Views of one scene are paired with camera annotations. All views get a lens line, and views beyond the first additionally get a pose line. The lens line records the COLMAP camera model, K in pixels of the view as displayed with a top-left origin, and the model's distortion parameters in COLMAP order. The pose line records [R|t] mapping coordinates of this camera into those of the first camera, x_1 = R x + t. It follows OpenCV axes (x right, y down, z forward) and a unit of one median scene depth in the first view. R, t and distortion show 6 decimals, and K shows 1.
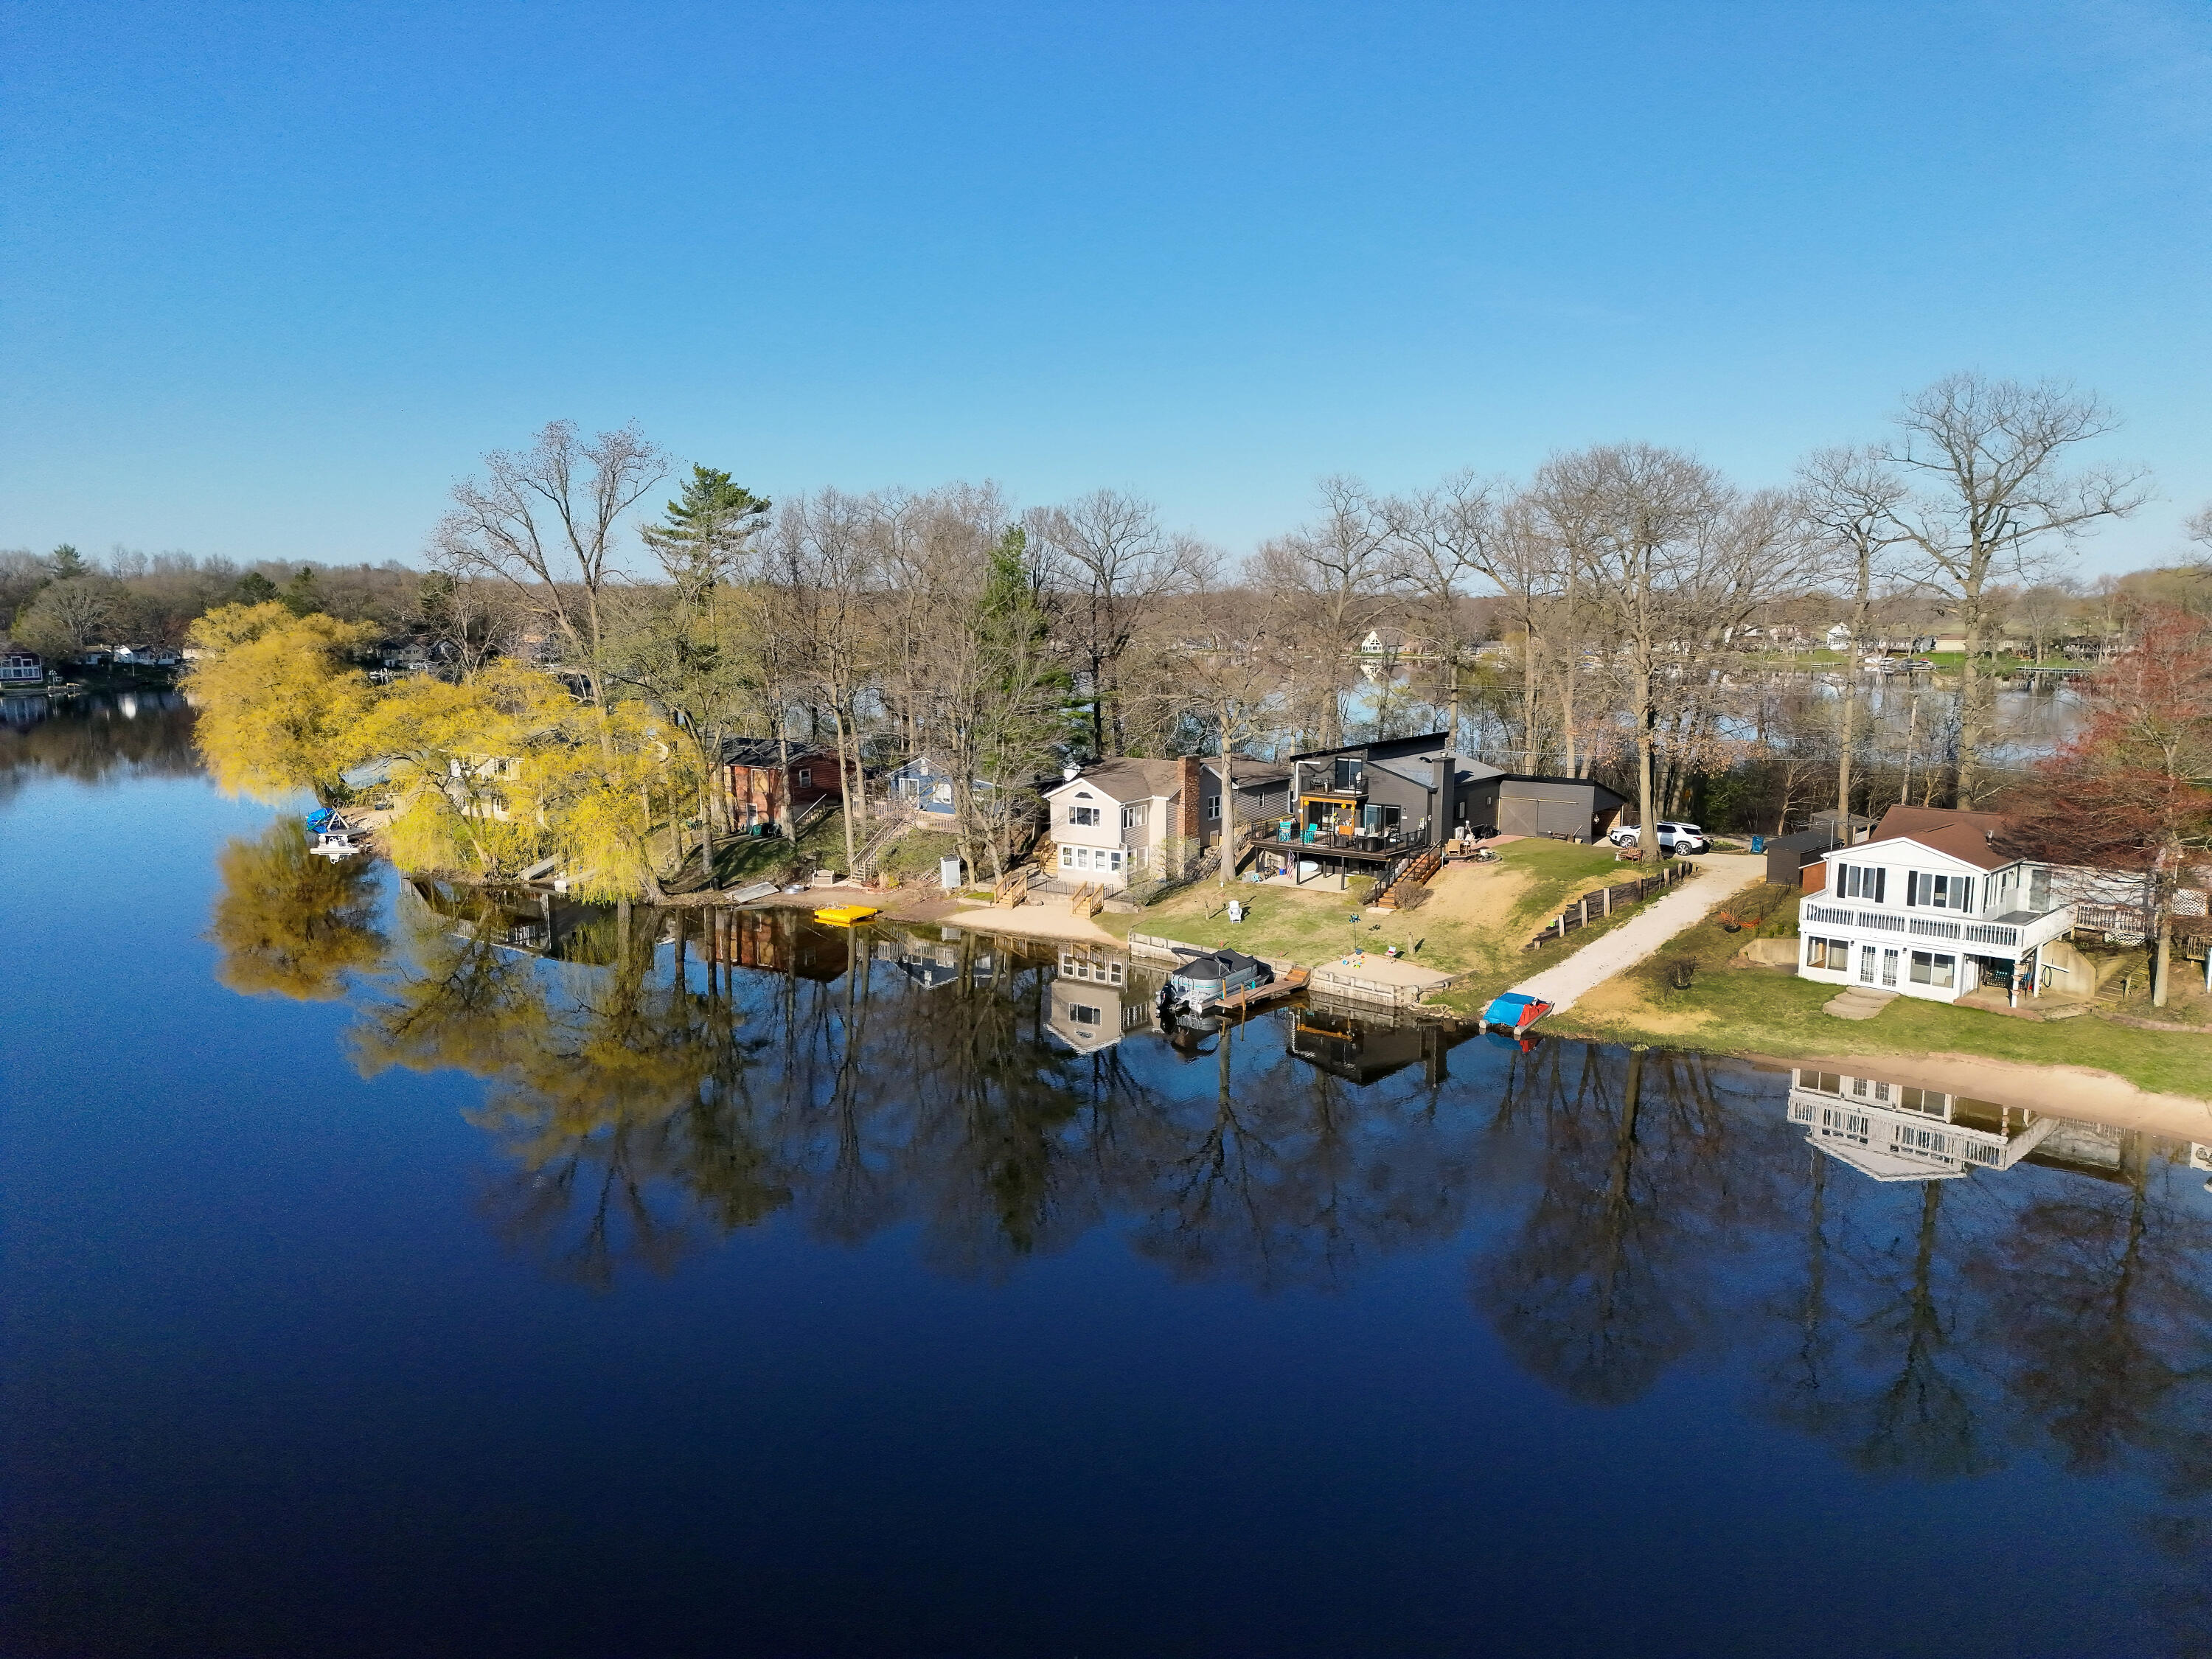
lens RADIAL K [[1540.1, 0, 1106.0], [0, 1540.1, 829.5], [0, 0, 1]] dist [0.039180, -0.030527]
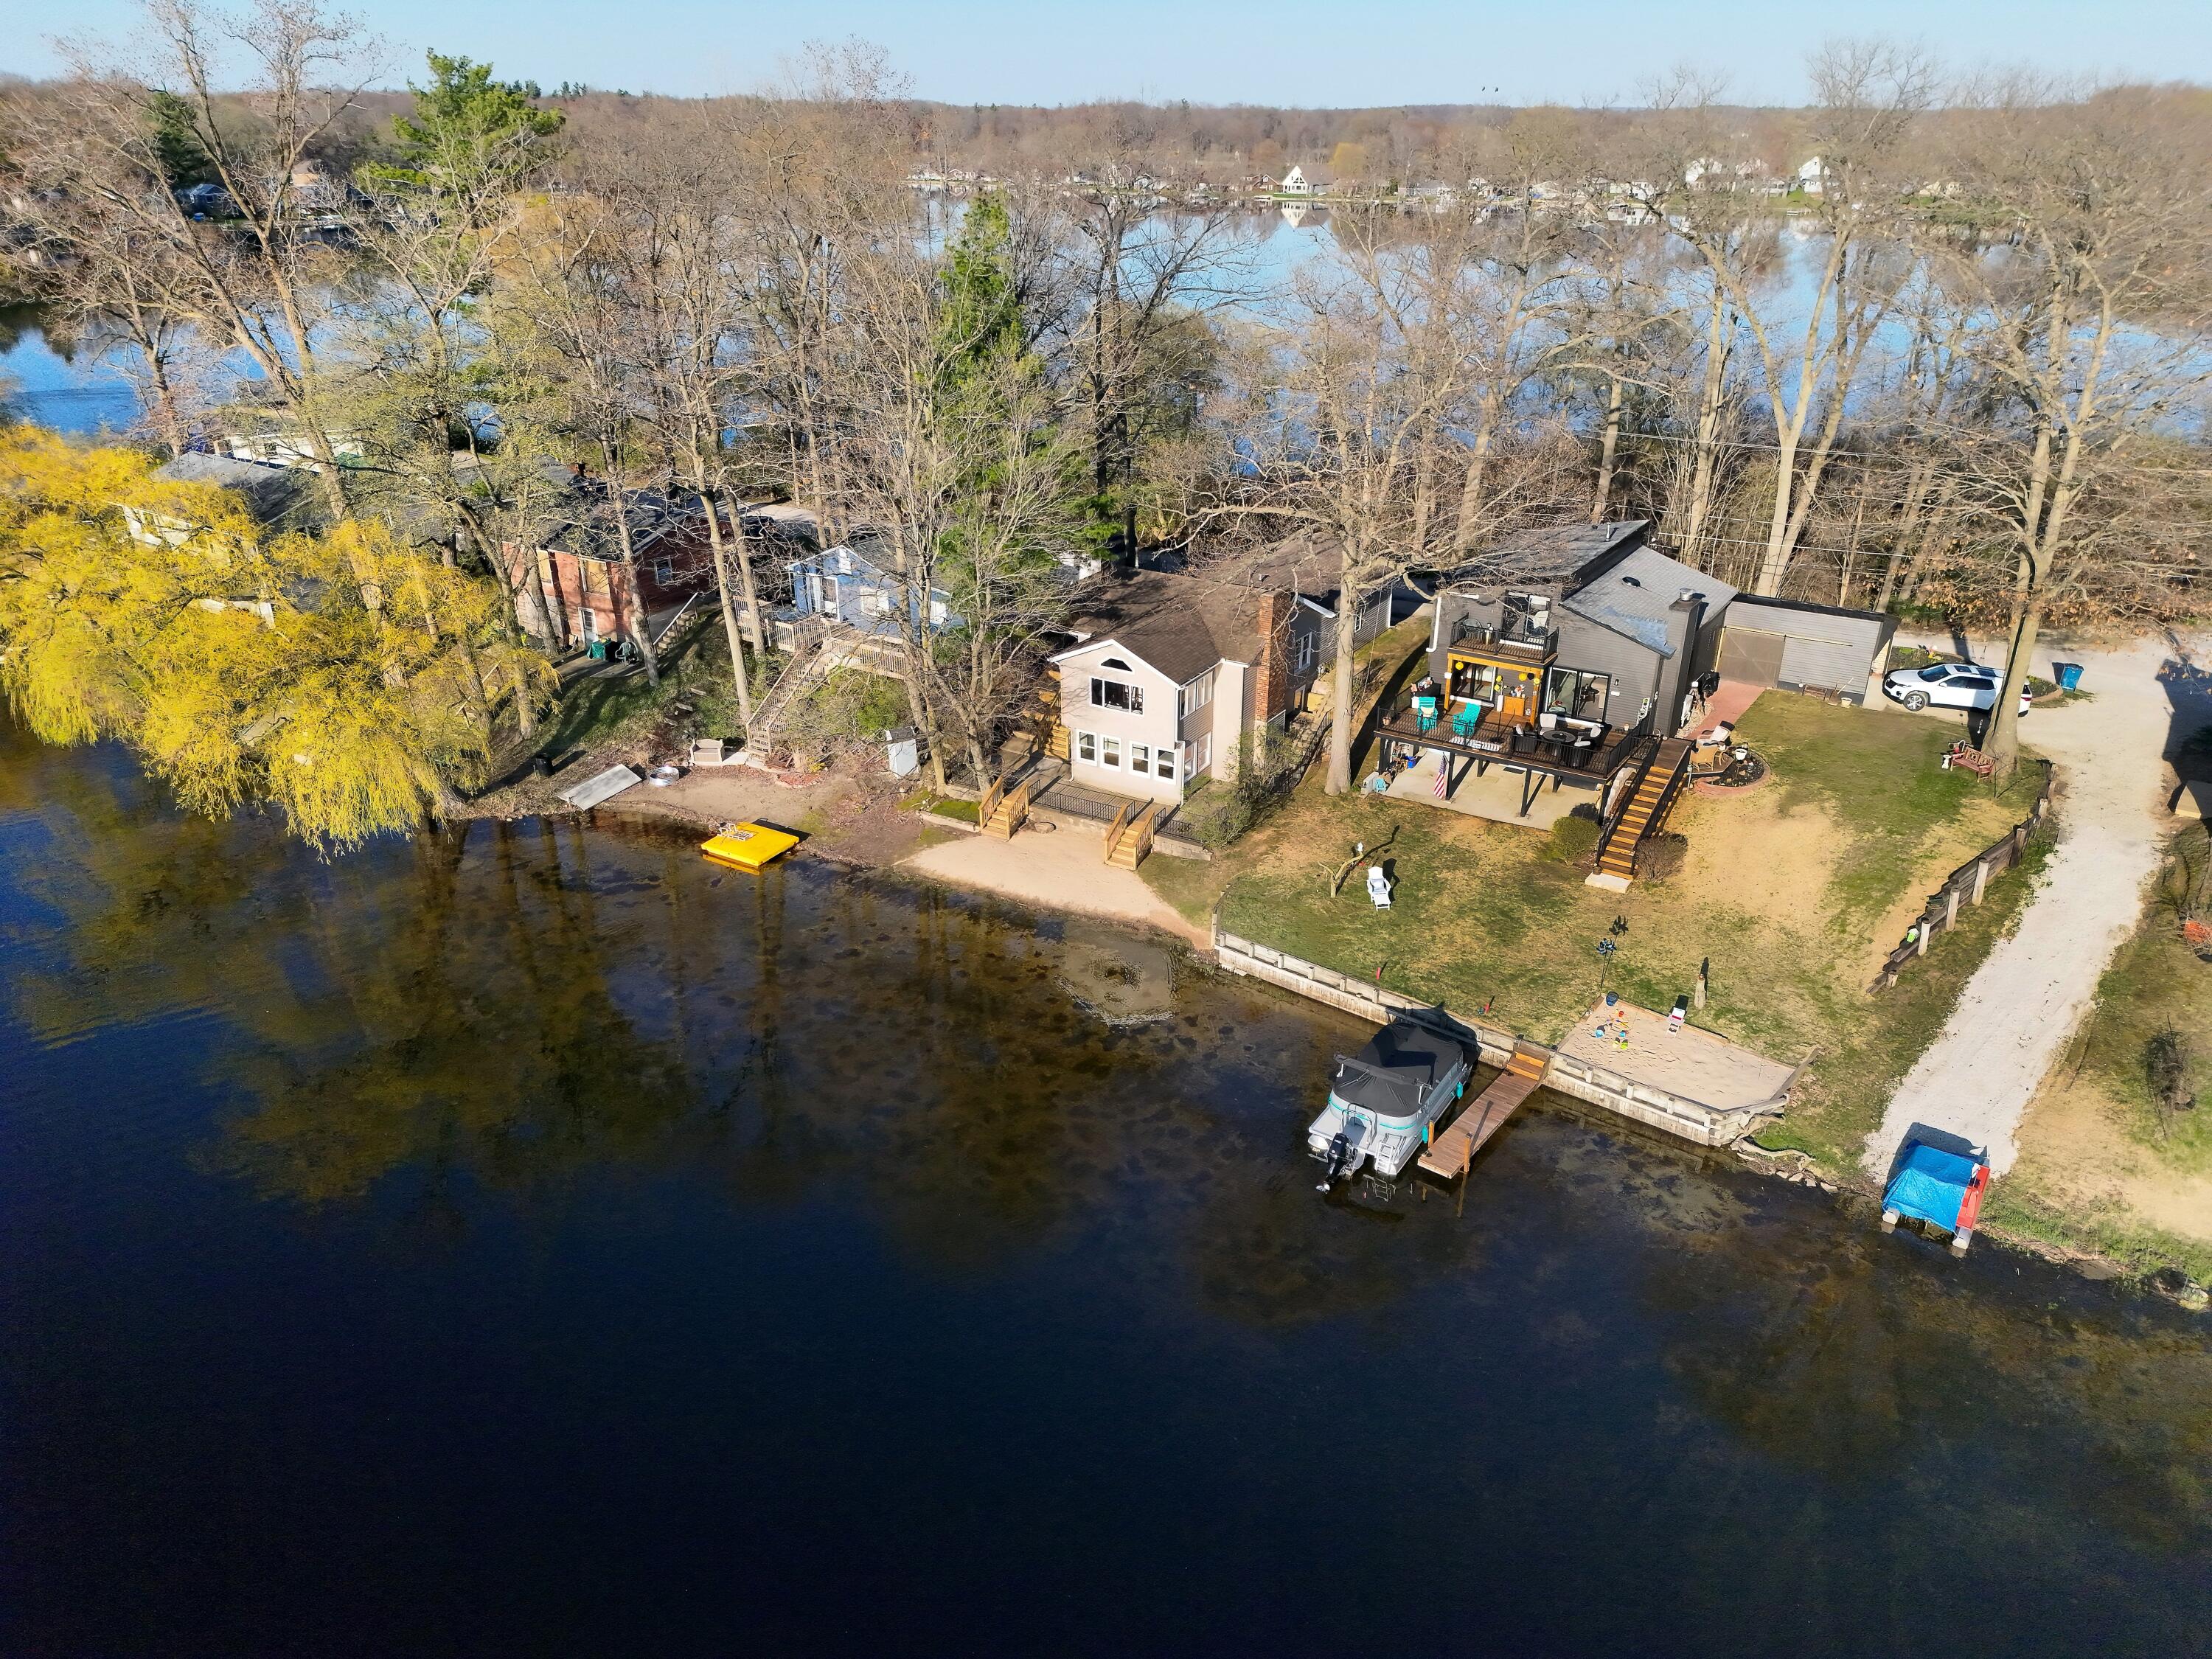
lens RADIAL K [[1540.1, 0, 1106.0], [0, 1540.1, 829.5], [0, 0, 1]] dist [0.039180, -0.030527]
pose [[0.996936, -0.033654, 0.070613, -0.065293], [0.012037, 0.957970, 0.286616, -0.138210], [-0.077291, -0.284888, 0.955440, 0.370956]]
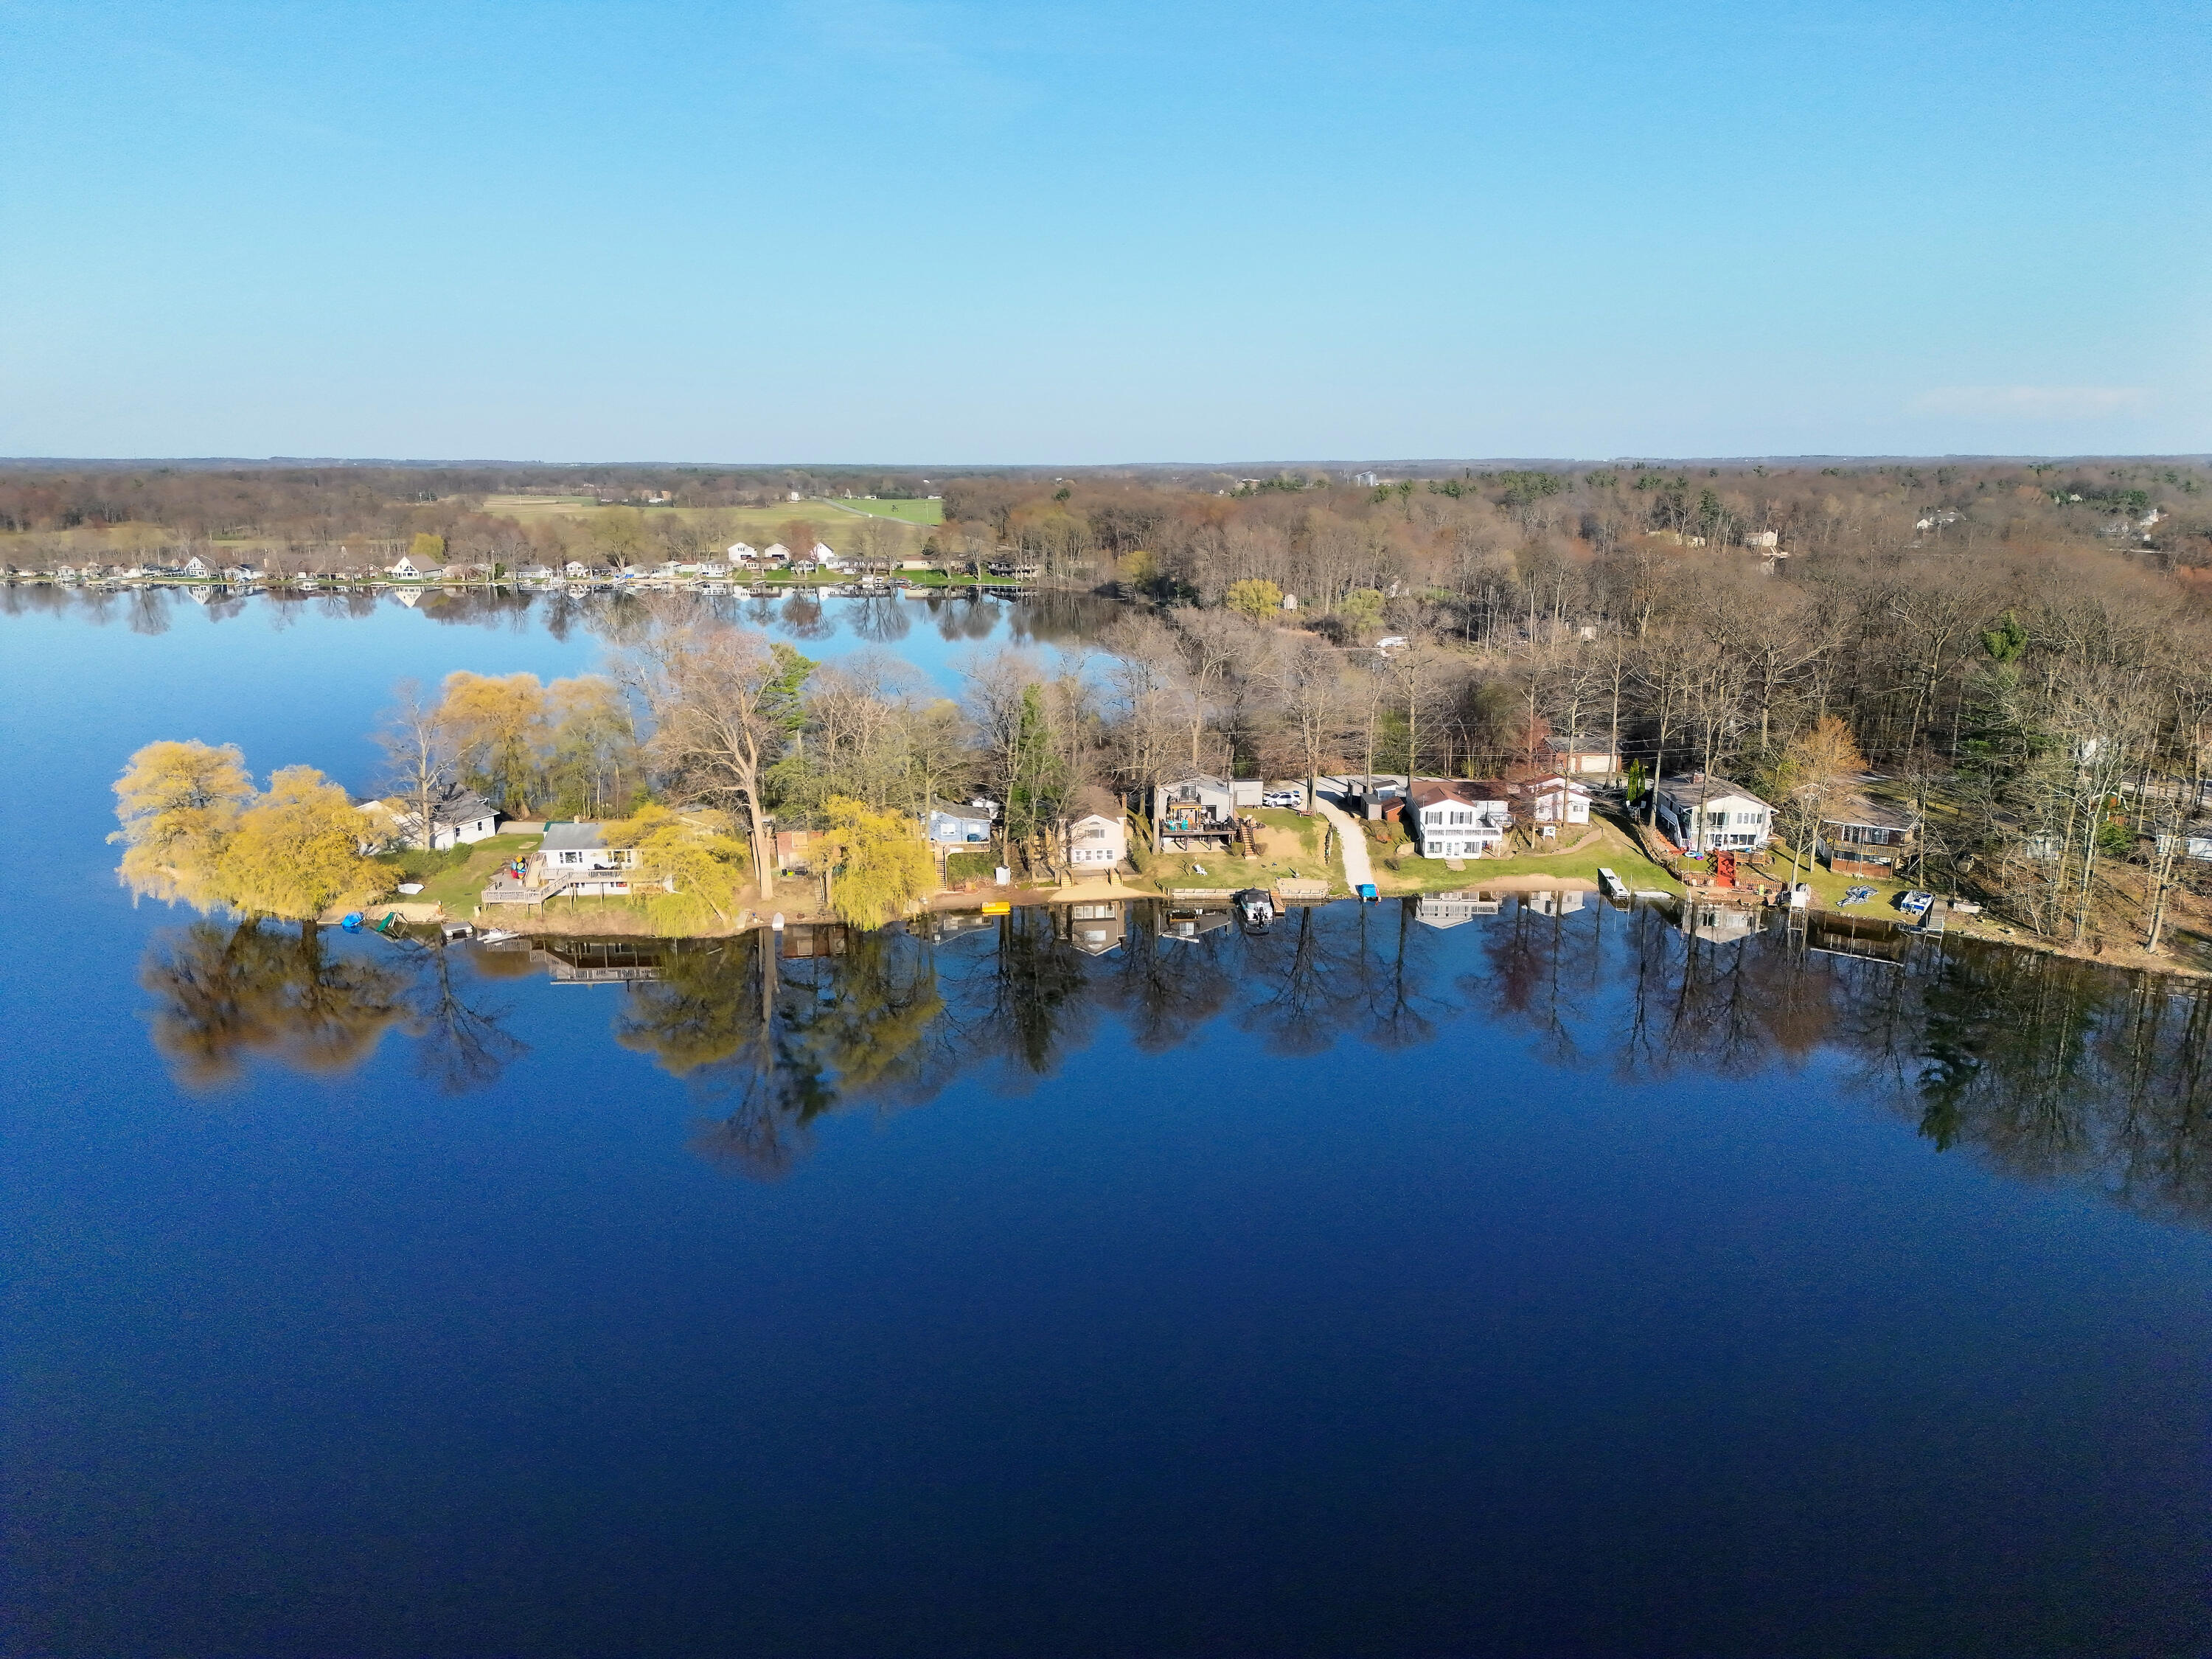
lens RADIAL K [[1540.1, 0, 1106.0], [0, 1540.1, 829.5], [0, 0, 1]] dist [0.039180, -0.030527]
pose [[0.726832, -0.158450, 0.668288, -1.277747], [0.095348, 0.986881, 0.130288, -0.260987], [-0.680165, -0.030977, 0.732404, -0.409445]]
